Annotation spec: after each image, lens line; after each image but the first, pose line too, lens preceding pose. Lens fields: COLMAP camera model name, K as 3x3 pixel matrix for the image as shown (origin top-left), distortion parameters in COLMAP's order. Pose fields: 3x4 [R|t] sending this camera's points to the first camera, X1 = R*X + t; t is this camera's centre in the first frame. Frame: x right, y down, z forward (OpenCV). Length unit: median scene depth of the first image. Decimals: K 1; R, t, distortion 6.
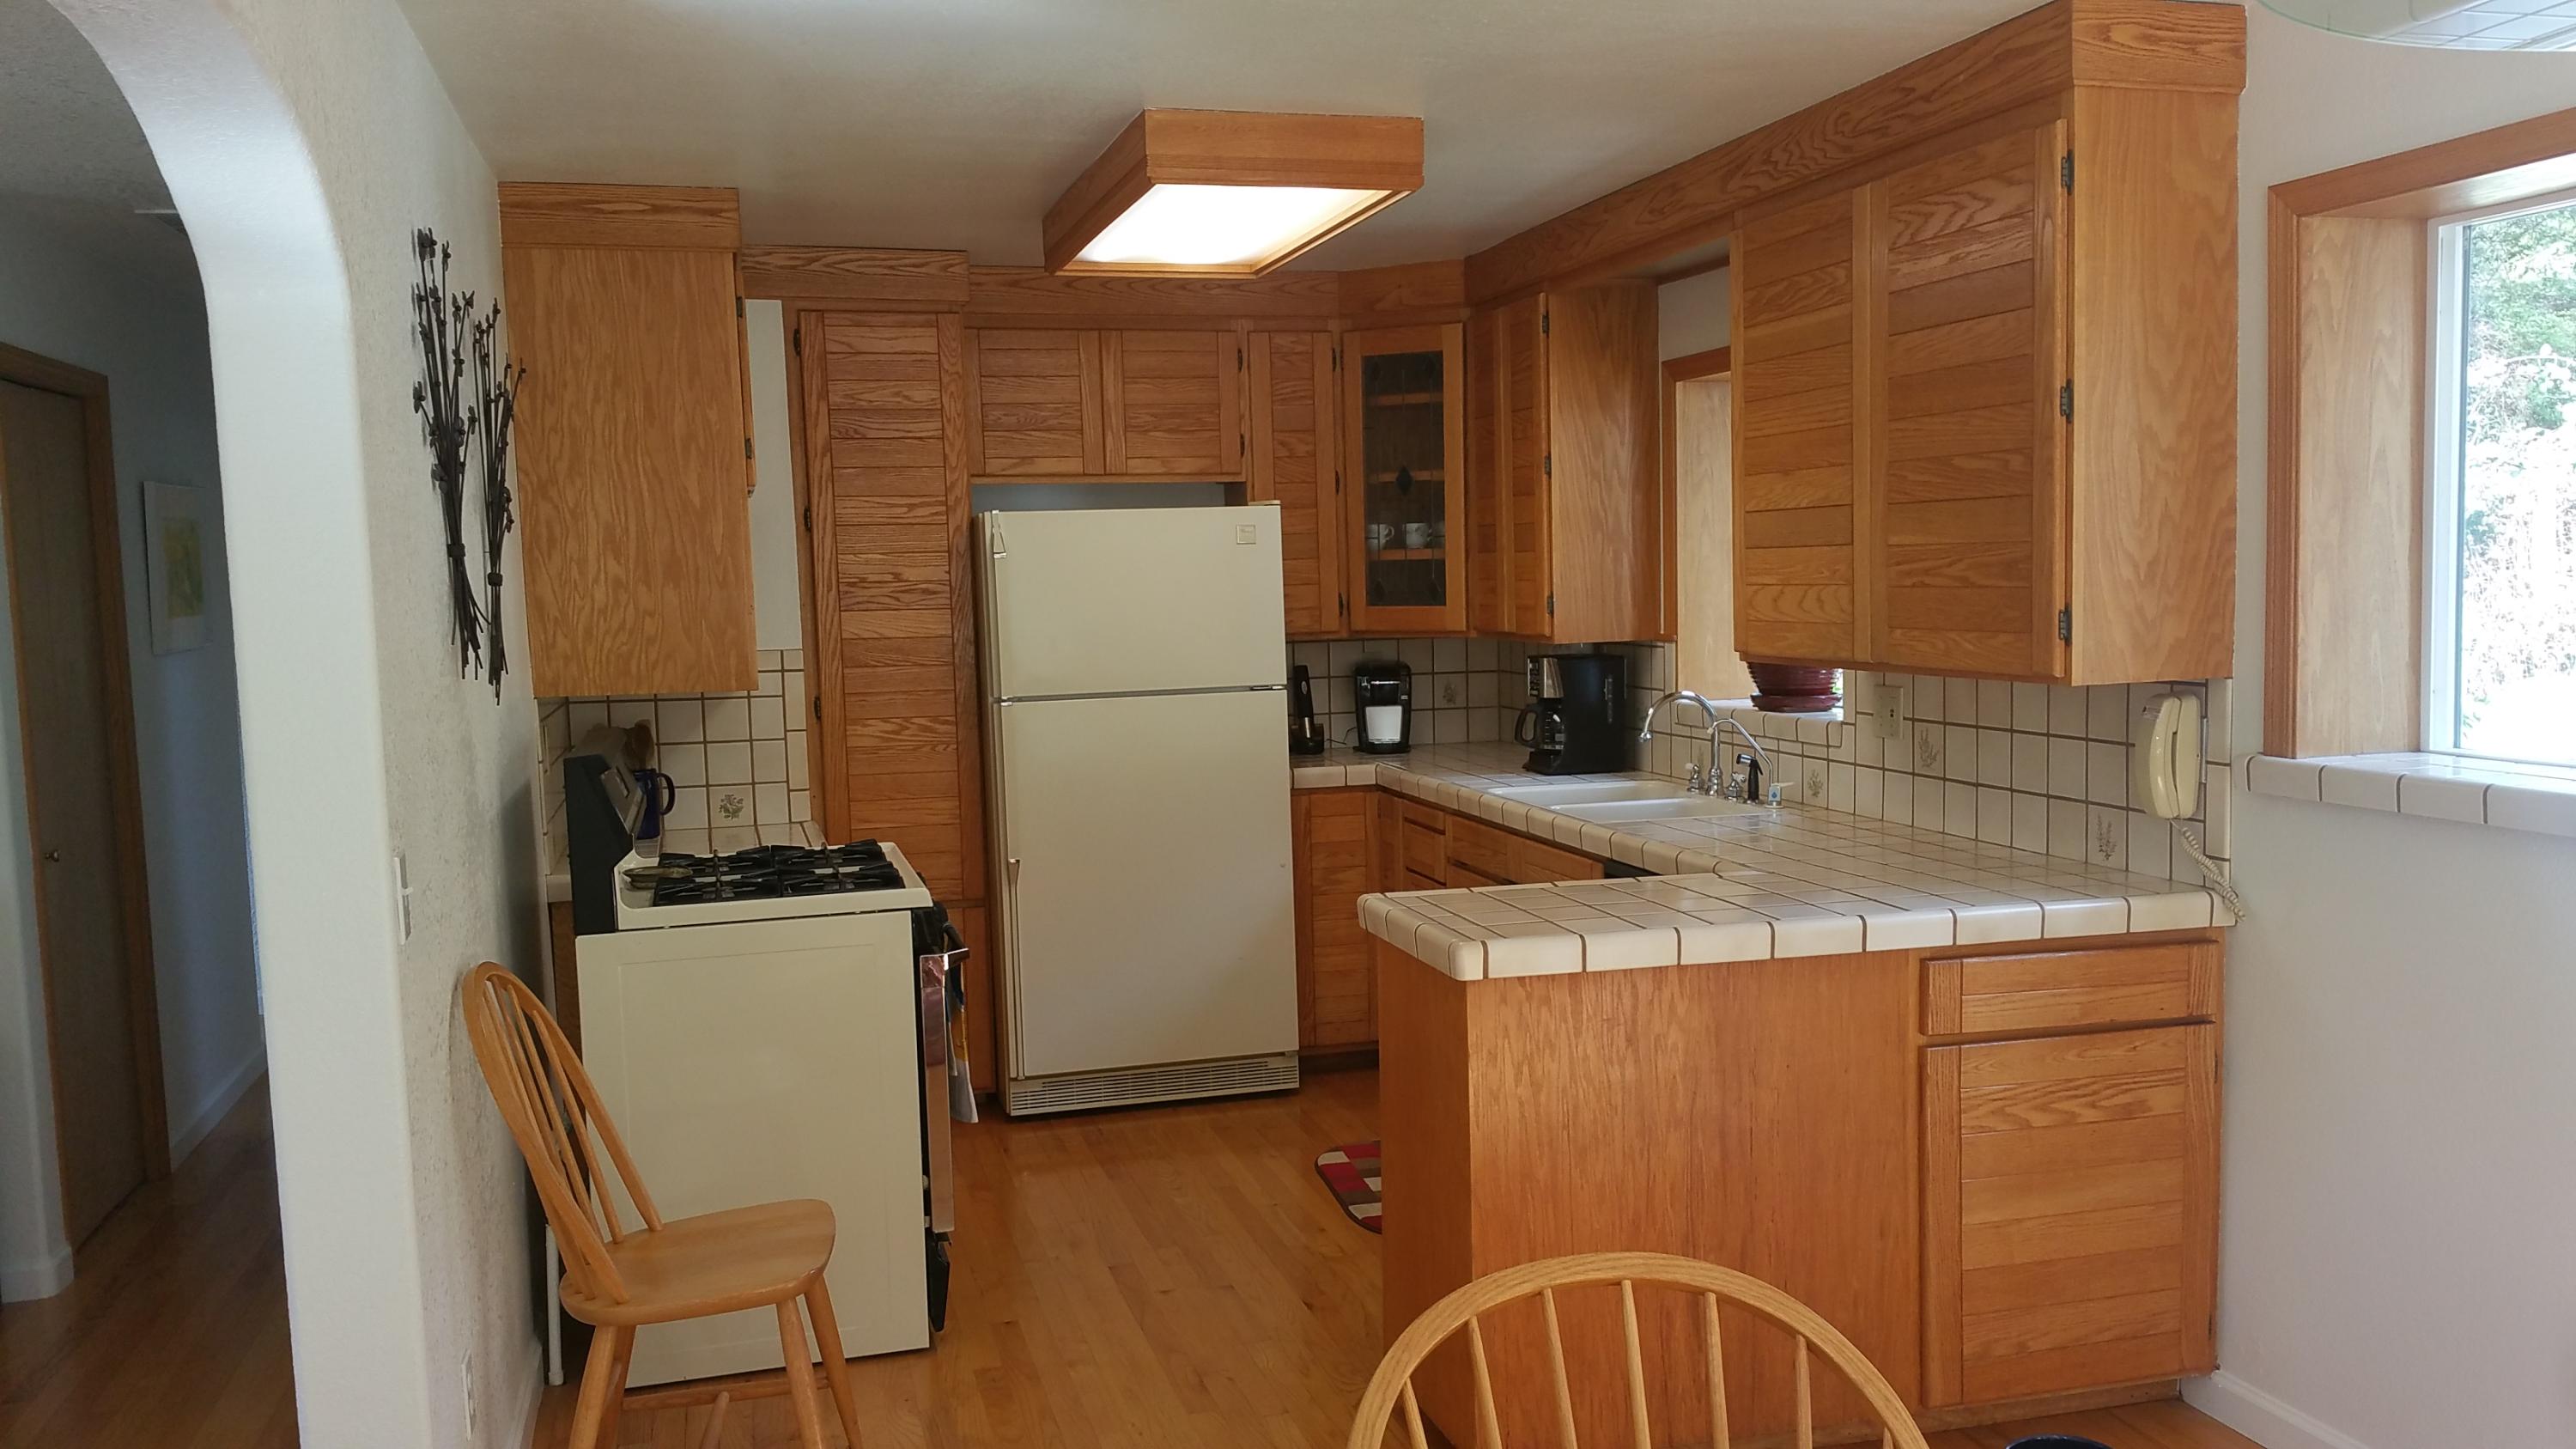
lens RADIAL K [[2089.8, 0, 1298.4], [0, 2089.8, 780.0], [0, 0, 1]] dist [0.152187, -0.342040]
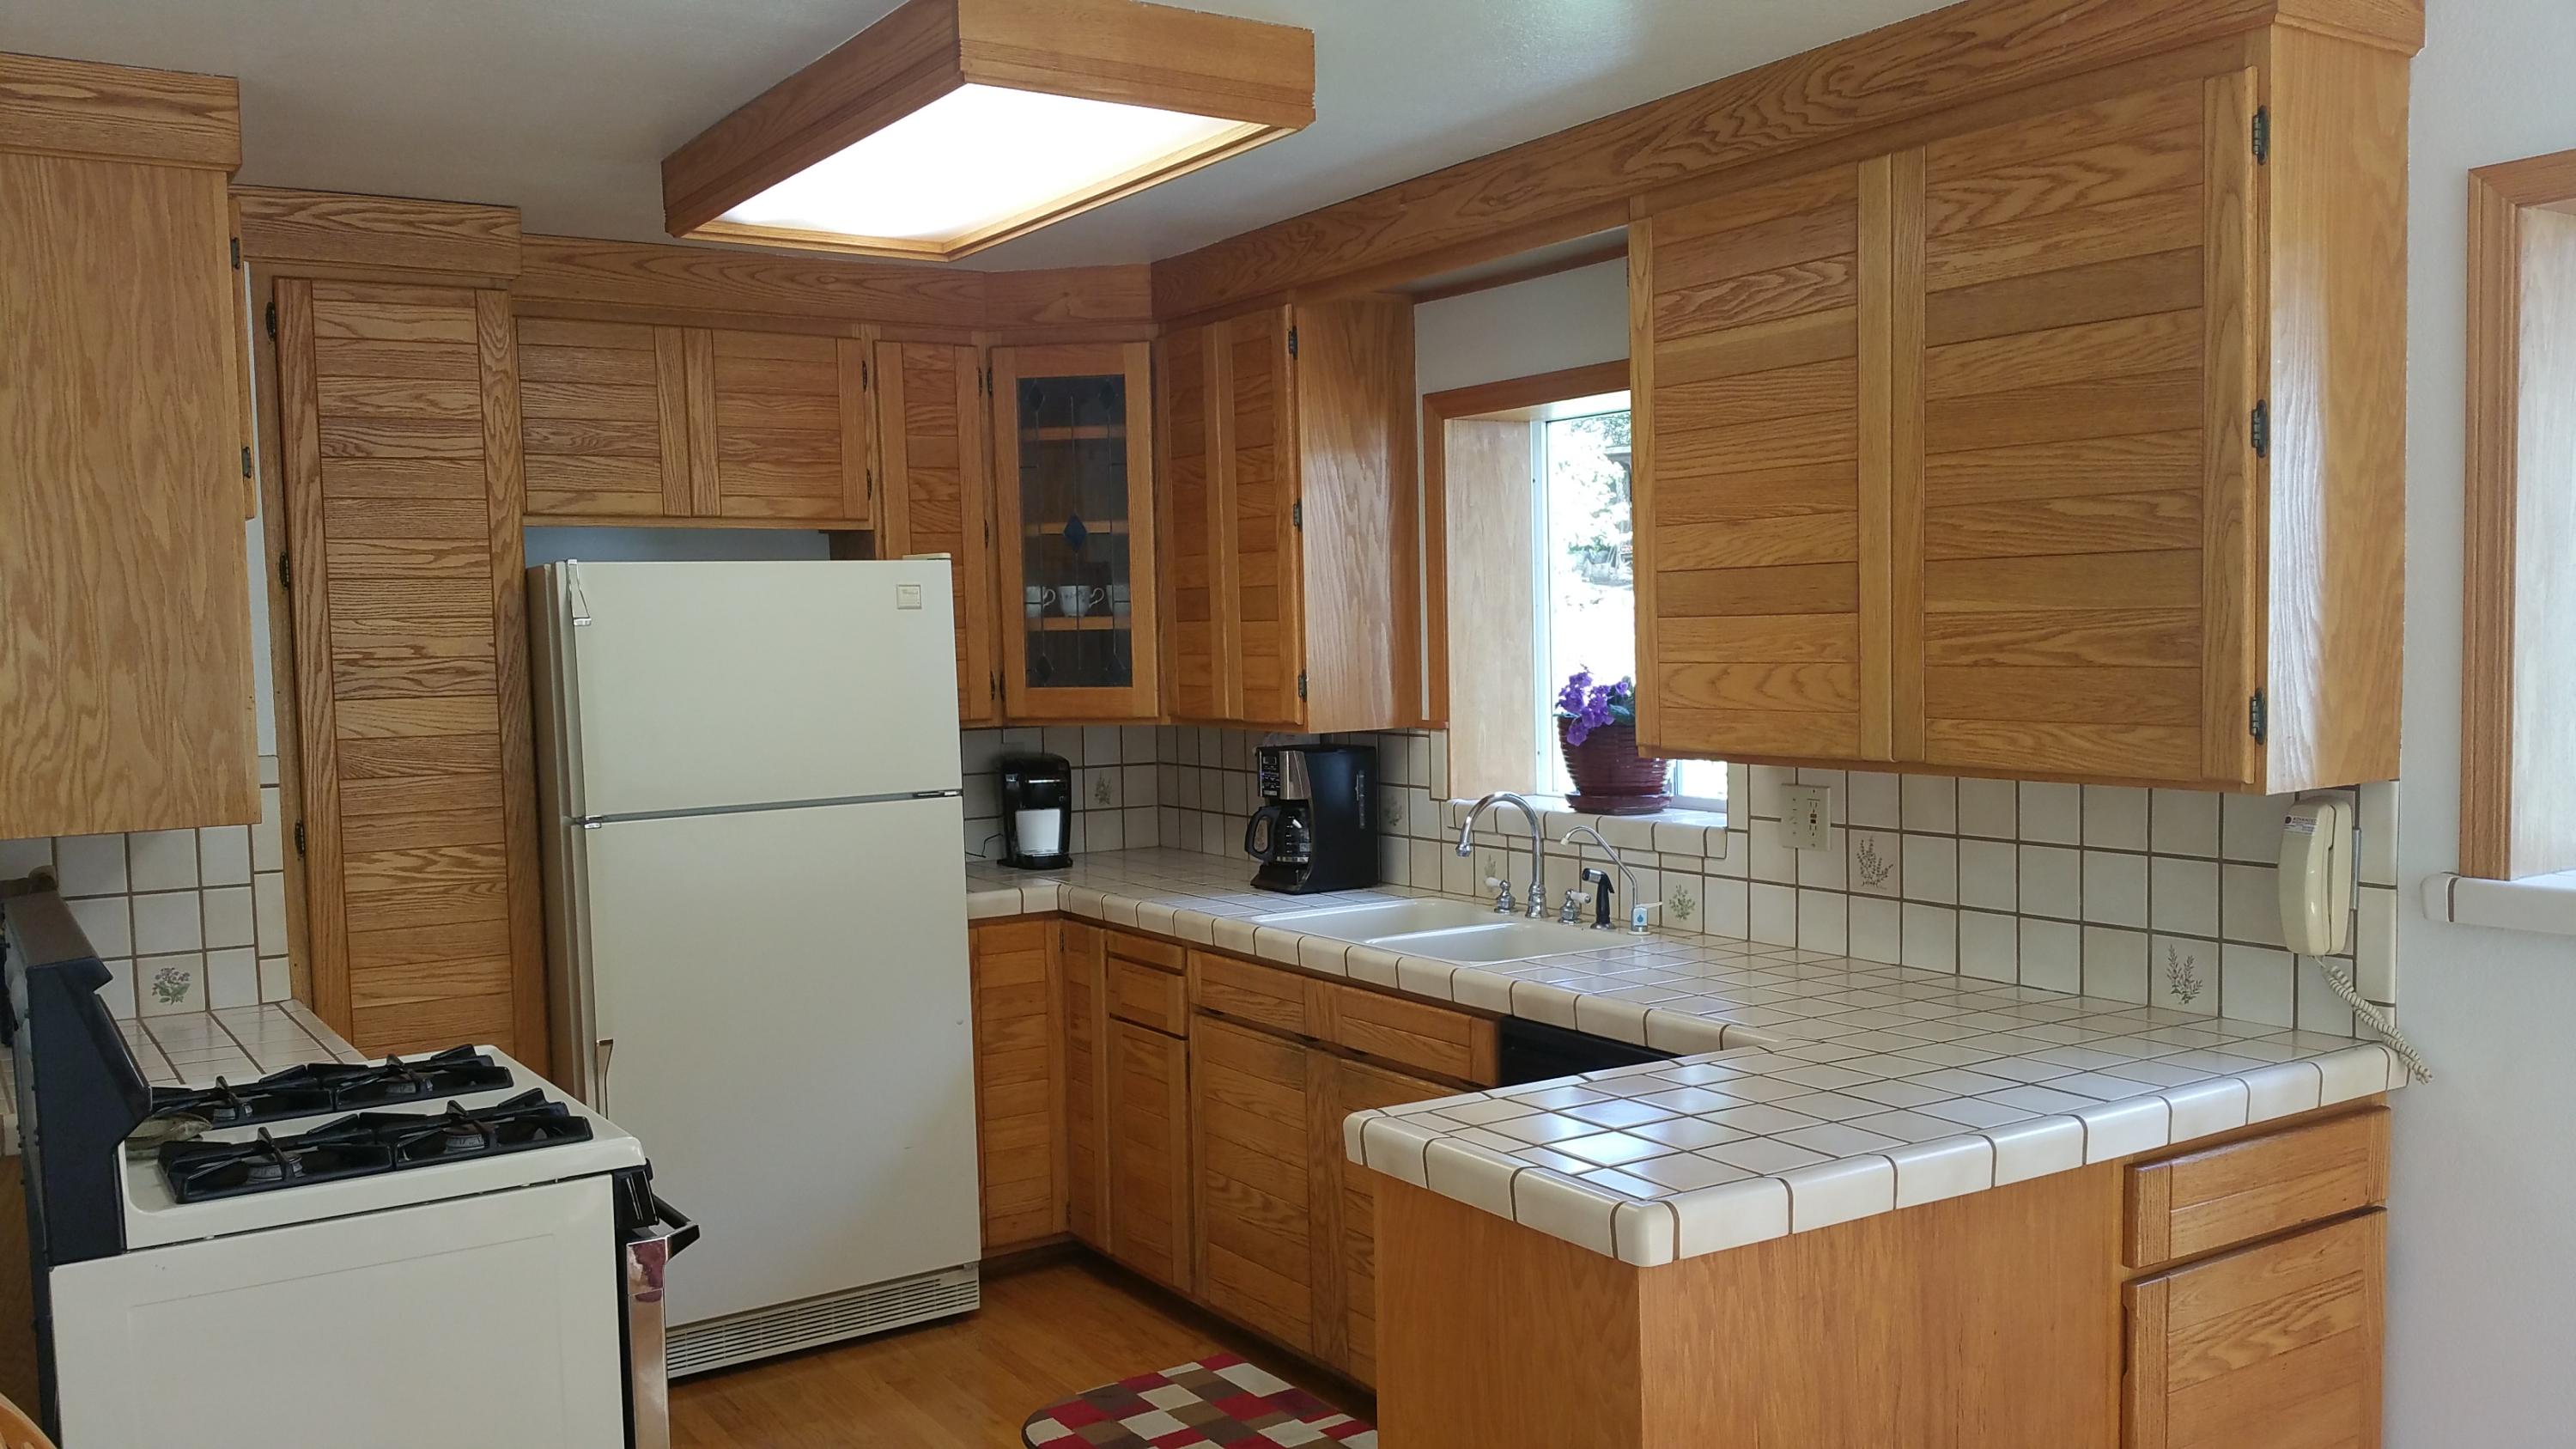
lens RADIAL K [[2089.8, 0, 1298.4], [0, 2089.8, 780.0], [0, 0, 1]] dist [0.152187, -0.342040]
pose [[0.952680, -0.019571, 0.303343, -0.150172], [0.029874, 0.999122, -0.029360, -0.027302], [-0.302502, 0.037033, 0.952429, 0.267779]]
